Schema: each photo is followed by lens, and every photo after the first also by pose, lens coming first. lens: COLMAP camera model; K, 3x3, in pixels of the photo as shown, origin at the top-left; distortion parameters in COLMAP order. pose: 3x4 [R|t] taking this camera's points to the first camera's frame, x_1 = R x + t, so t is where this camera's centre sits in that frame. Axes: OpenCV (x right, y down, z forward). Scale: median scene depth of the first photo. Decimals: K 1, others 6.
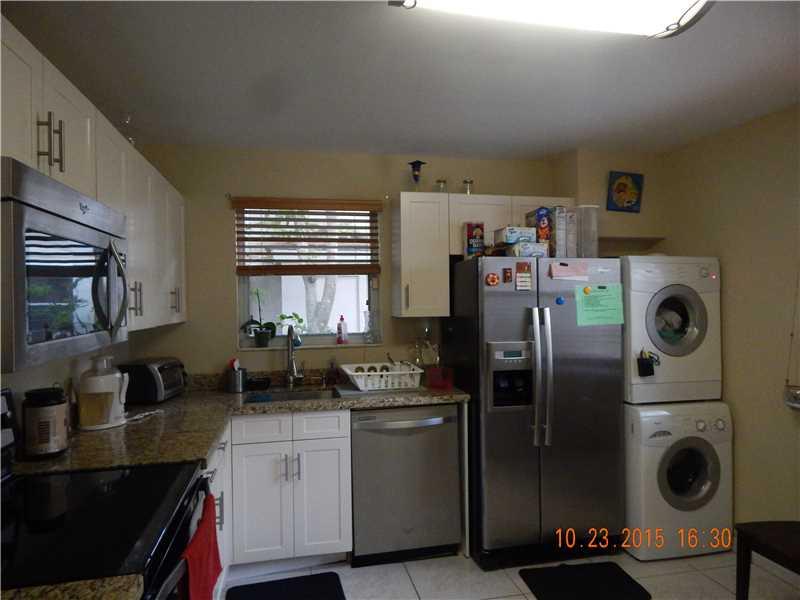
lens RADIAL K [[524.2, 0, 403.1], [0, 524.2, 292.3], [0, 0, 1]] dist [-0.001011, -0.004519]
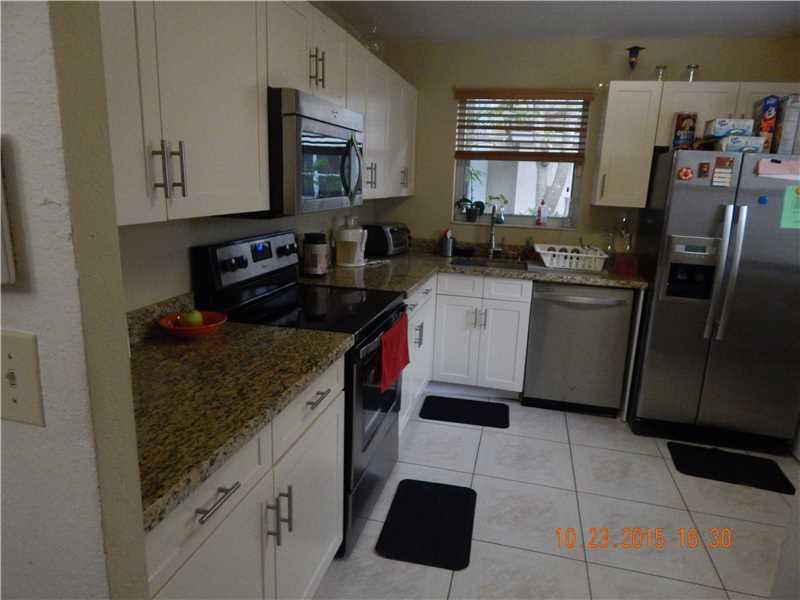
lens RADIAL K [[524.2, 0, 403.1], [0, 524.2, 292.3], [0, 0, 1]] dist [-0.001011, -0.004519]
pose [[0.895405, 0.144869, -0.421027, 0.132339], [-0.049338, 0.972048, 0.229540, -0.006560], [0.442512, -0.184758, 0.877524, -0.161085]]
